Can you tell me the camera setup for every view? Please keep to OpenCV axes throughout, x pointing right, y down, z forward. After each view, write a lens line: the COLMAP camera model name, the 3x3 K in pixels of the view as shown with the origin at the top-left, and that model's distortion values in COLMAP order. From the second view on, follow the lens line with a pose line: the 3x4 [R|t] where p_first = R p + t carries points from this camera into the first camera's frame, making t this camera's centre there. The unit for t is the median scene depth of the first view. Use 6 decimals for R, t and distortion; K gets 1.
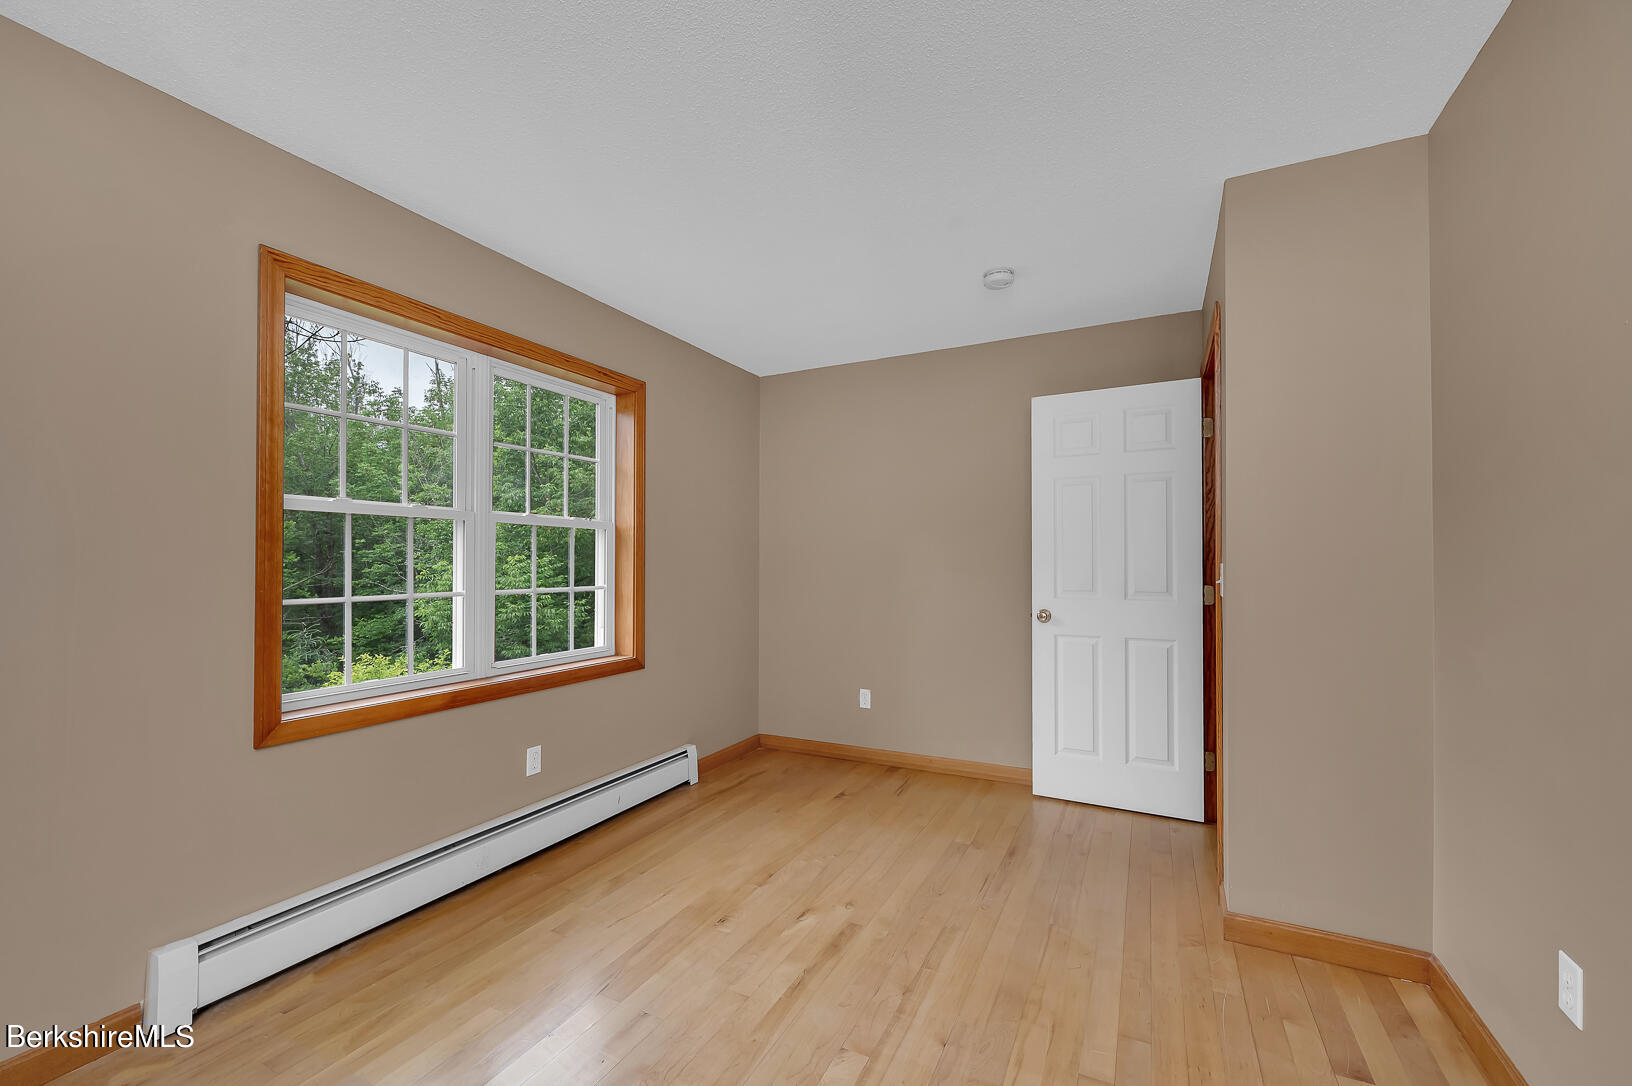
lens RADIAL K [[672.4, 0, 804.7], [0, 672.4, 532.1], [0, 0, 1]] dist [-0.001058, 0.000057]
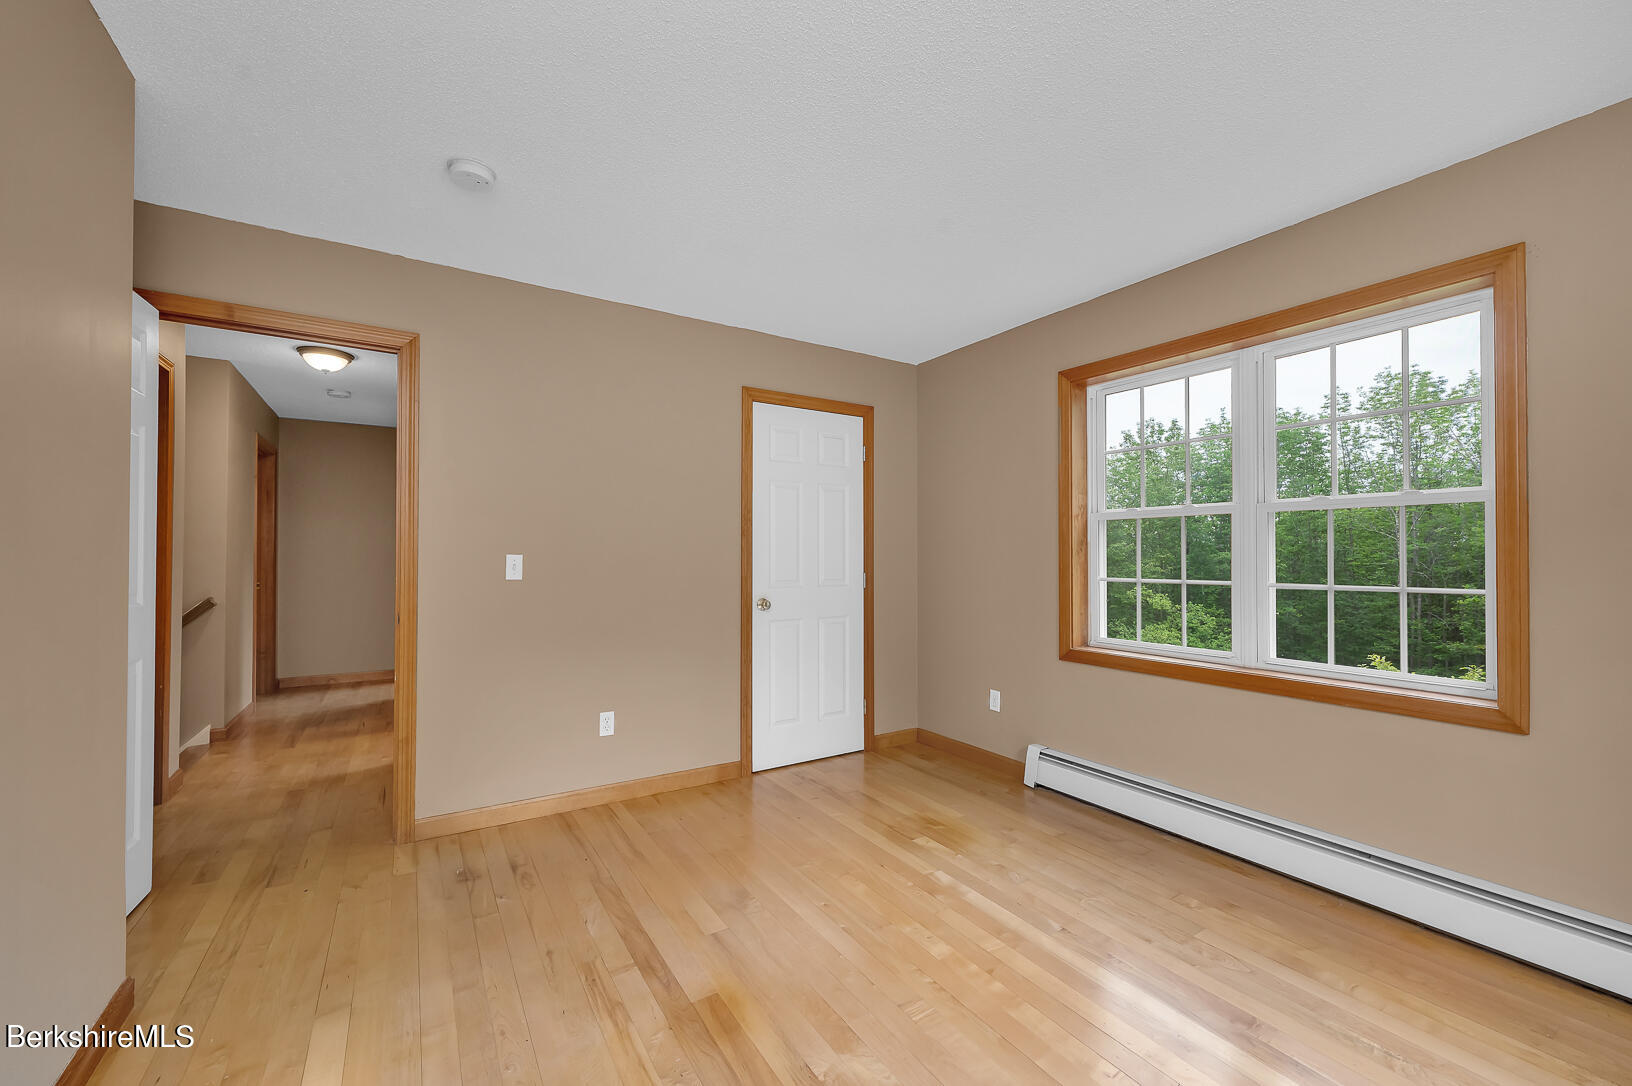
lens RADIAL K [[634.3, 0, 816.0], [0, 634.3, 543.0], [0, 0, 1]] dist [0.000742, -0.000032]
pose [[-0.498681, -0.011000, -0.866716, 0.665498], [0.045878, 0.998183, -0.039065, 0.036705], [0.865570, -0.059244, -0.497271, 0.913777]]
